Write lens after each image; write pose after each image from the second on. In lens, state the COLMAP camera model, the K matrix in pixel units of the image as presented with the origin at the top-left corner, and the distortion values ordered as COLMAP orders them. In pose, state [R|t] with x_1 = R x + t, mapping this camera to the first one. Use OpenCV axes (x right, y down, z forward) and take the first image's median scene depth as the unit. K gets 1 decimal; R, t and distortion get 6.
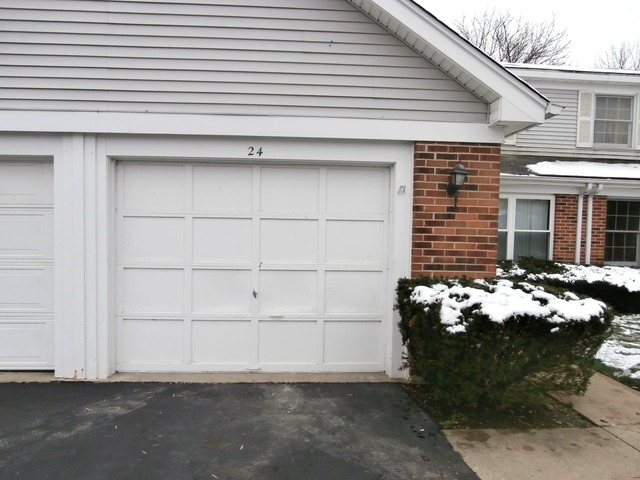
lens RADIAL K [[453.7, 0, 323.4], [0, 453.7, 244.3], [0, 0, 1]] dist [-0.009385, -0.010437]
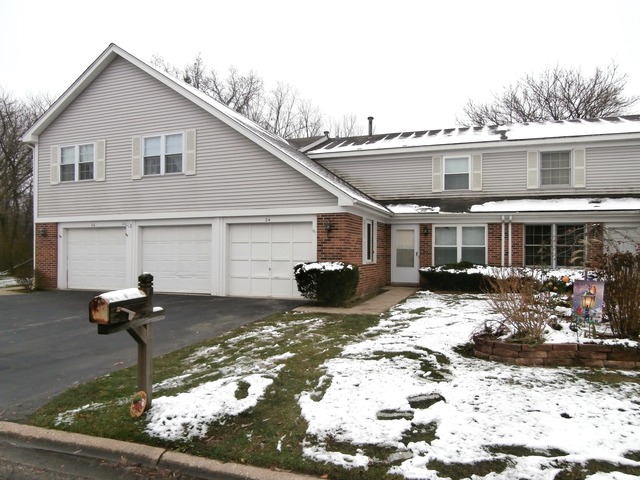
lens RADIAL K [[453.7, 0, 318.3], [0, 453.7, 239.5], [0, 0, 1]] dist [-0.009385, -0.010437]
pose [[0.909785, -0.025707, -0.414282, 1.298319], [-0.001100, 0.997928, -0.064338, 0.106943], [0.415077, 0.058989, 0.907872, -1.456892]]
